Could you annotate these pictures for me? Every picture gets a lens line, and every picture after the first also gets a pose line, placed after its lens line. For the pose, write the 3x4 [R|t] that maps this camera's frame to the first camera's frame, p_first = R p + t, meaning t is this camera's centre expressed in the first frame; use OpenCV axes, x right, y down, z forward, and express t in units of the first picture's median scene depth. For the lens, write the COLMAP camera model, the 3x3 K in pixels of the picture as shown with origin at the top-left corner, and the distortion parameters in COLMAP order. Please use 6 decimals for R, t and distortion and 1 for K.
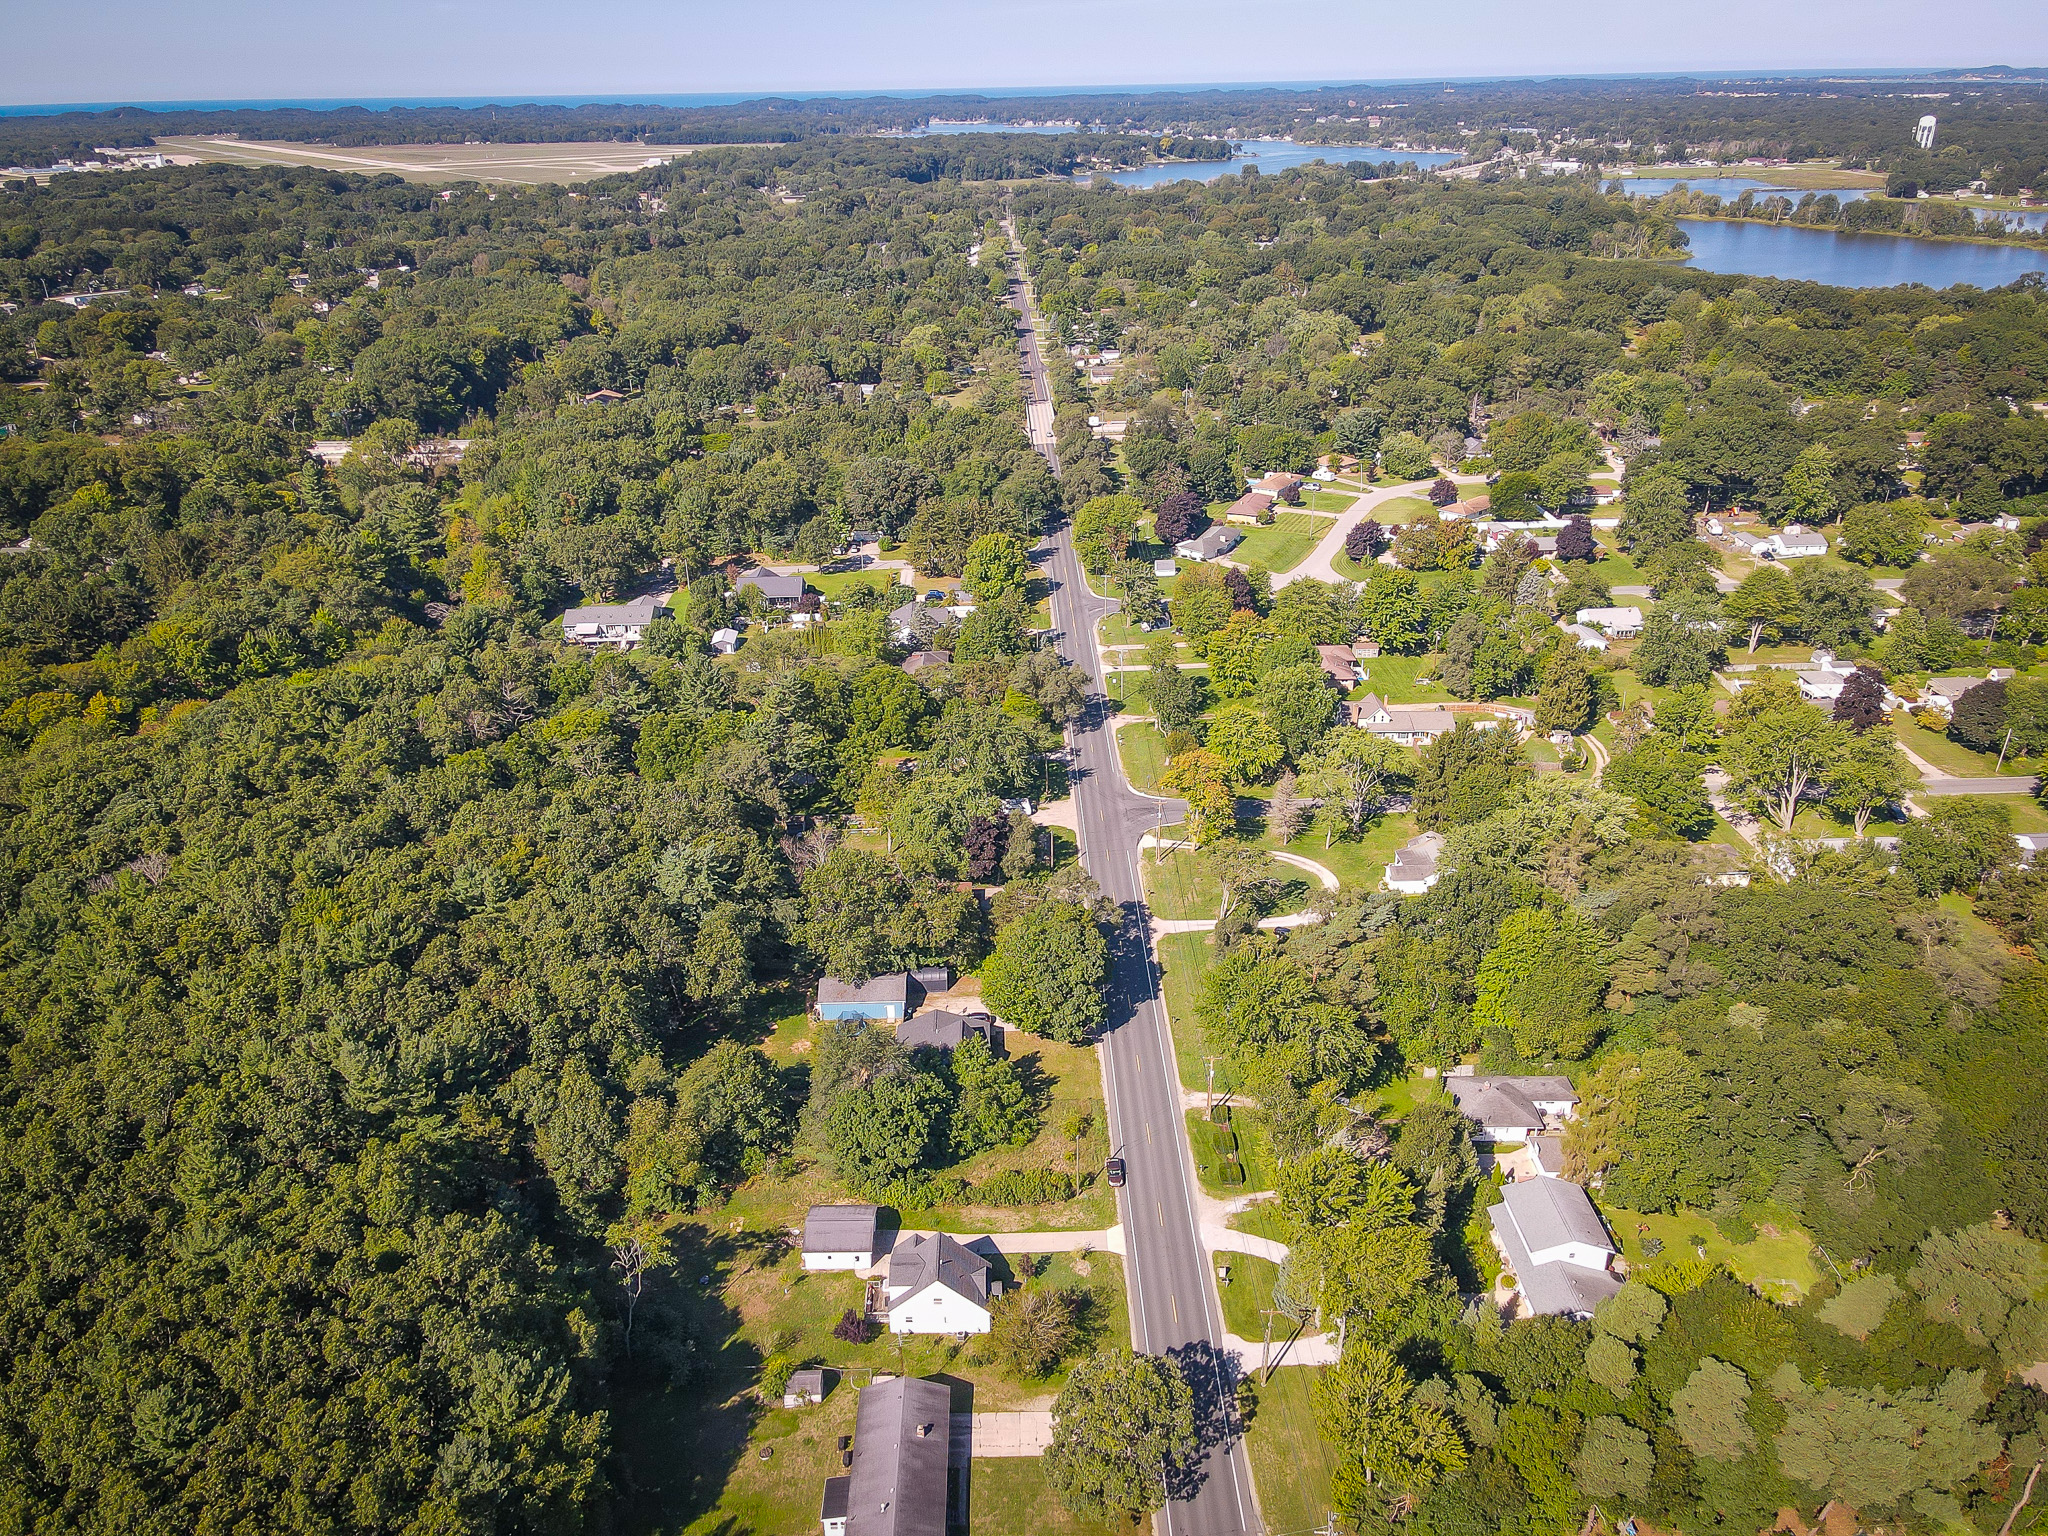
lens RADIAL K [[1498.2, 0, 1012.9], [0, 1498.2, 763.0], [0, 0, 1]] dist [0.021285, -0.002957]
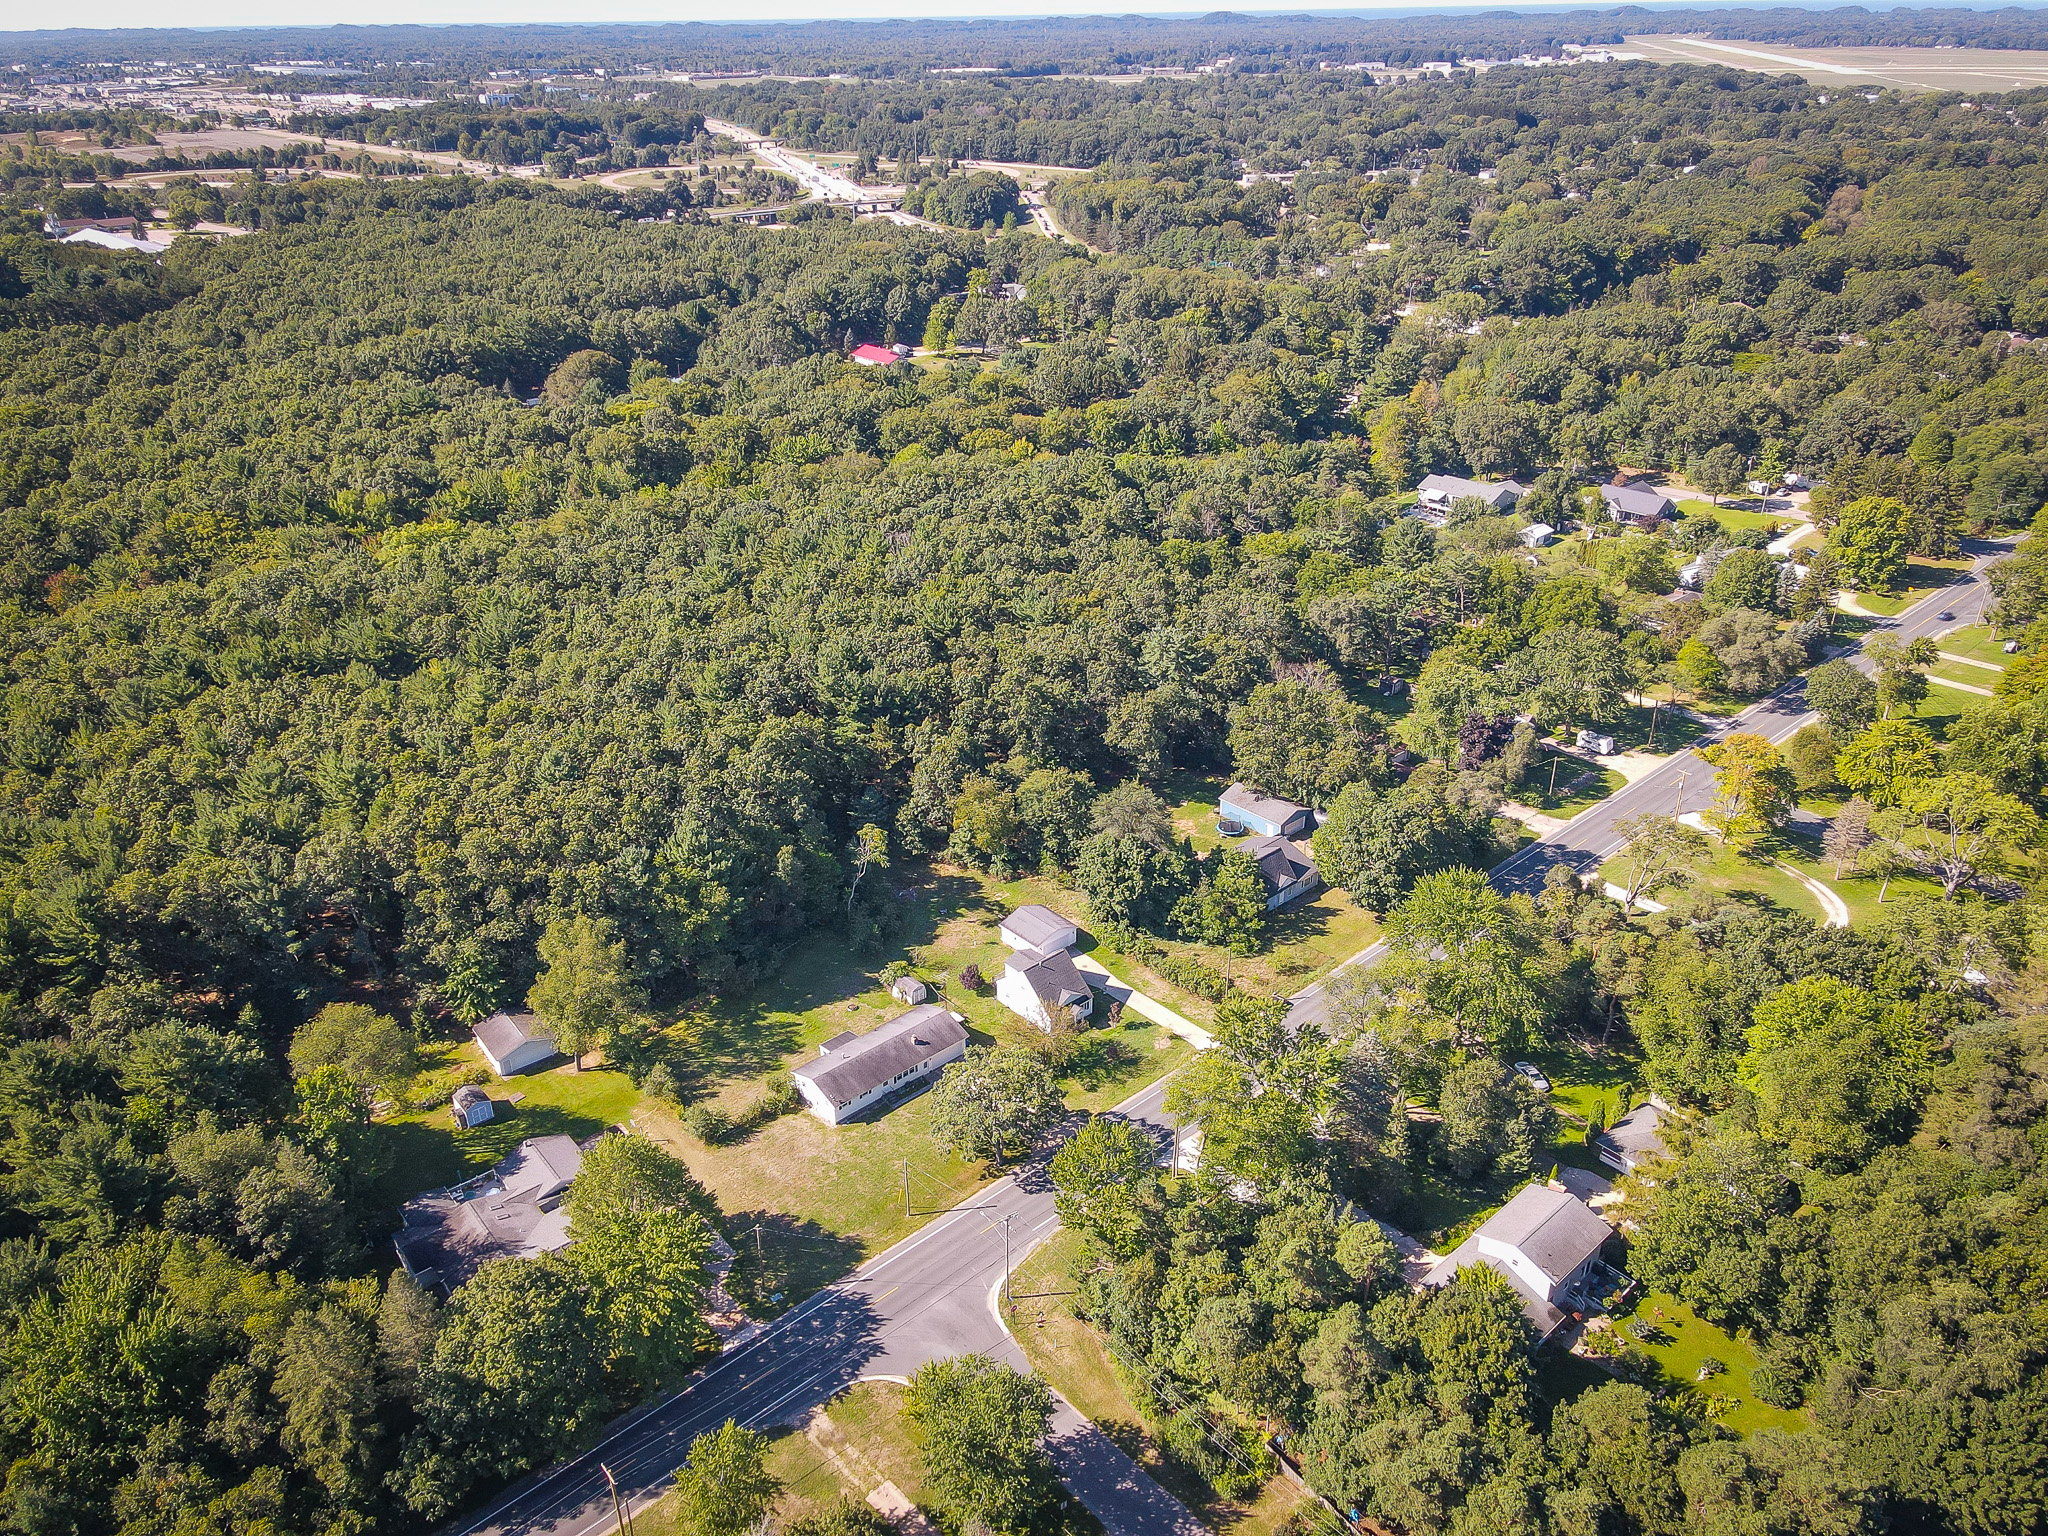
lens RADIAL K [[1529.5, 0, 1016.3], [0, 1529.5, 739.5], [0, 0, 1]] dist [0.031540, -0.030796]
pose [[0.657654, 0.335005, -0.674732, 0.648417], [-0.311703, 0.936420, 0.161120, -0.022302], [0.685808, 0.104354, 0.720262, 0.085389]]
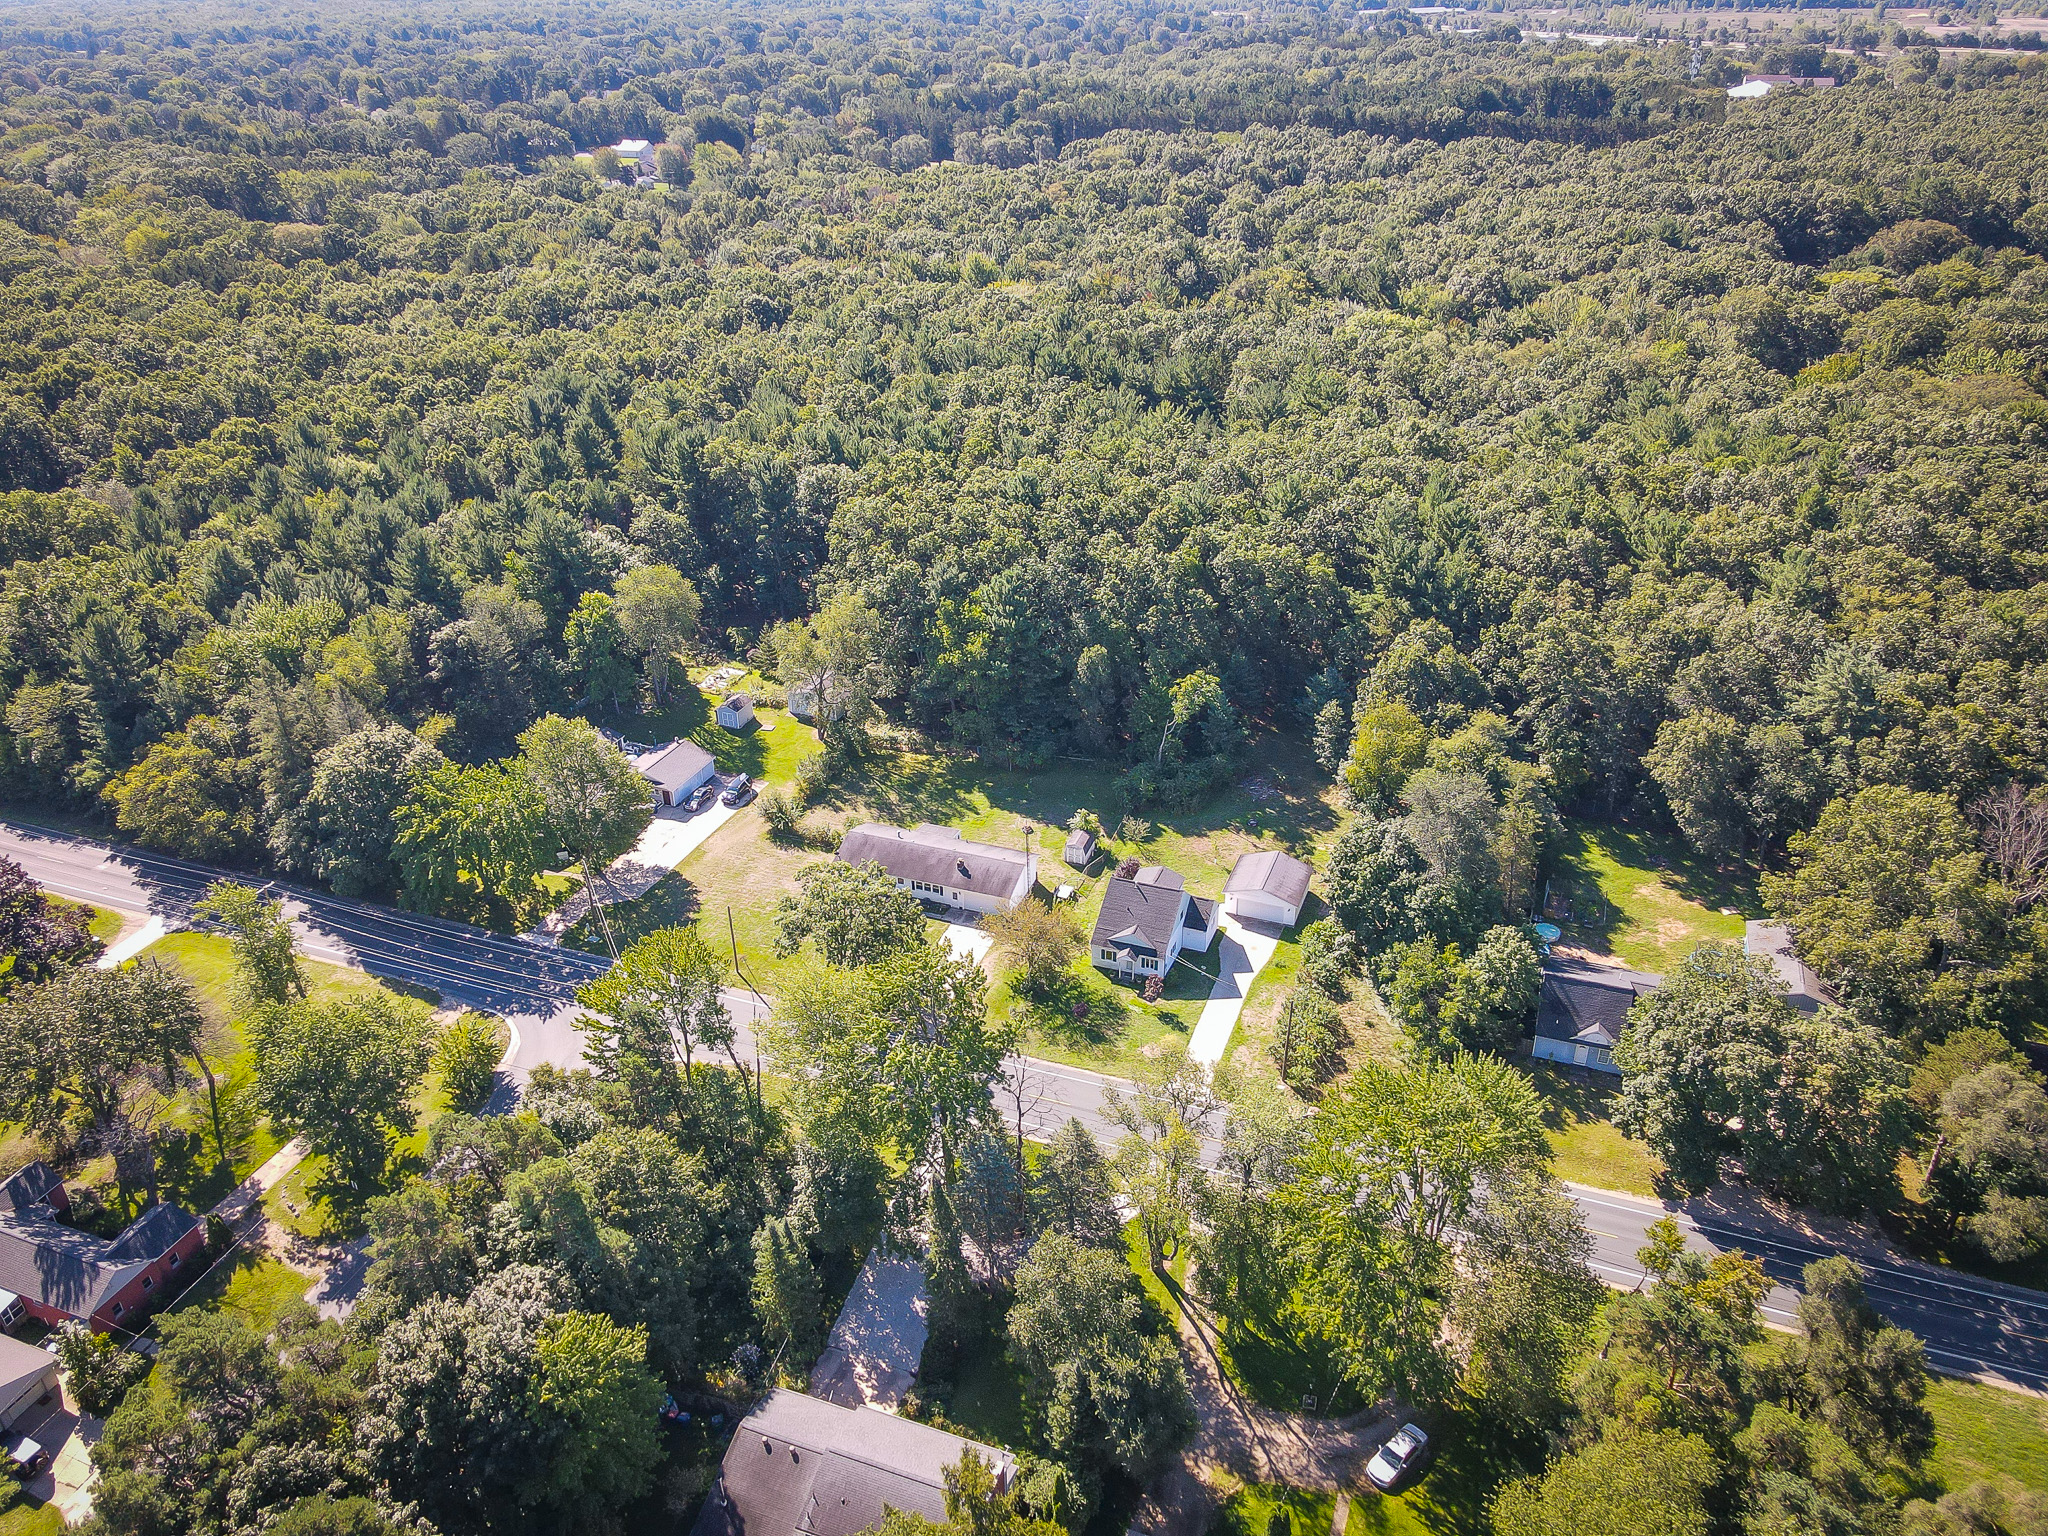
lens RADIAL K [[1501.1, 0, 1012.9], [0, 1501.1, 759.5], [0, 0, 1]] dist [0.012910, 0.007309]
pose [[-0.365409, 0.467407, -0.804988, 0.633344], [-0.367040, 0.722376, 0.586050, -0.215710], [0.855428, 0.509611, -0.092406, 0.908522]]
